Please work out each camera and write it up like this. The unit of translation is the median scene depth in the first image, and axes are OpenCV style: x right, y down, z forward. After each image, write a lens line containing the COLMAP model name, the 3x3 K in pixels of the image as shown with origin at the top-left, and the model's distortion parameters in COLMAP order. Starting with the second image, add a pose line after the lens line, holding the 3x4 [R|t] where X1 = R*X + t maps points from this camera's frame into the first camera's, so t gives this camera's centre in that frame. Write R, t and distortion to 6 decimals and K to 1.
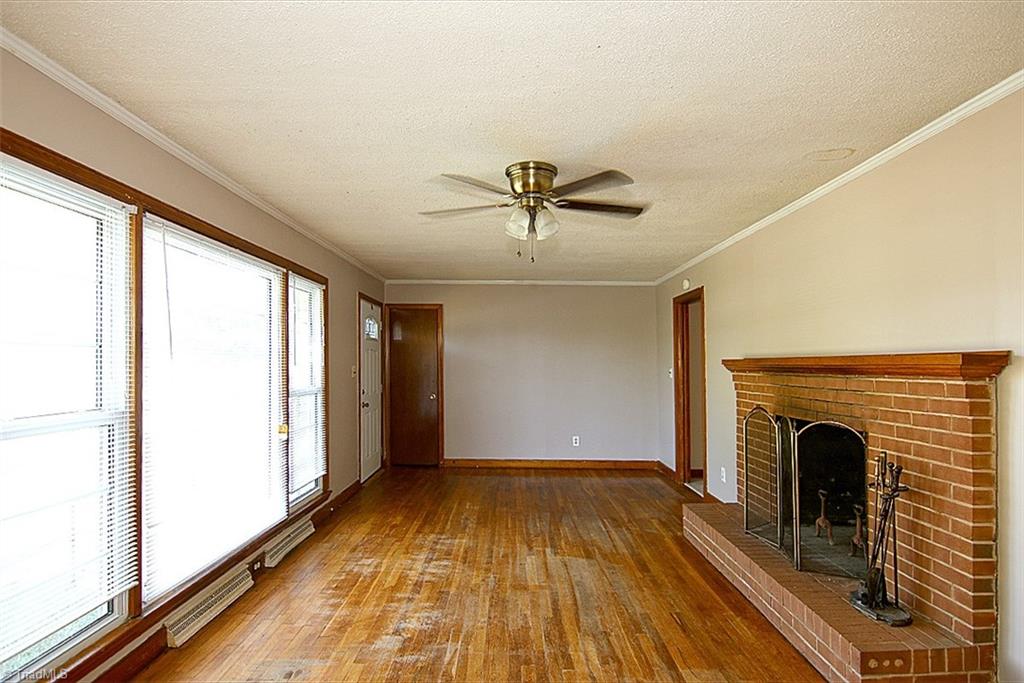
lens RADIAL K [[519.4, 0, 512.0], [0, 519.4, 341.5], [0, 0, 1]] dist [-0.010756, -0.000934]
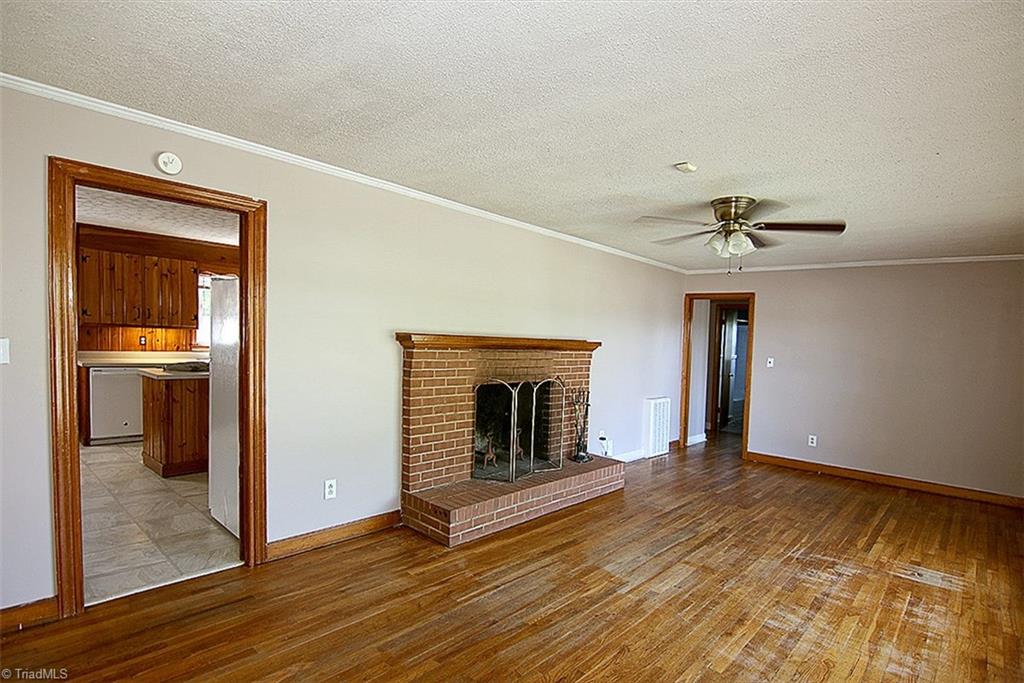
lens RADIAL K [[532.7, 0, 492.6], [0, 532.7, 367.3], [0, 0, 1]] dist [0.000063, -0.000667]
pose [[-0.716926, -0.096692, 0.690412, -0.391687], [-0.090181, 0.994877, 0.045688, 0.050755], [-0.691292, -0.029507, -0.721973, 2.146186]]
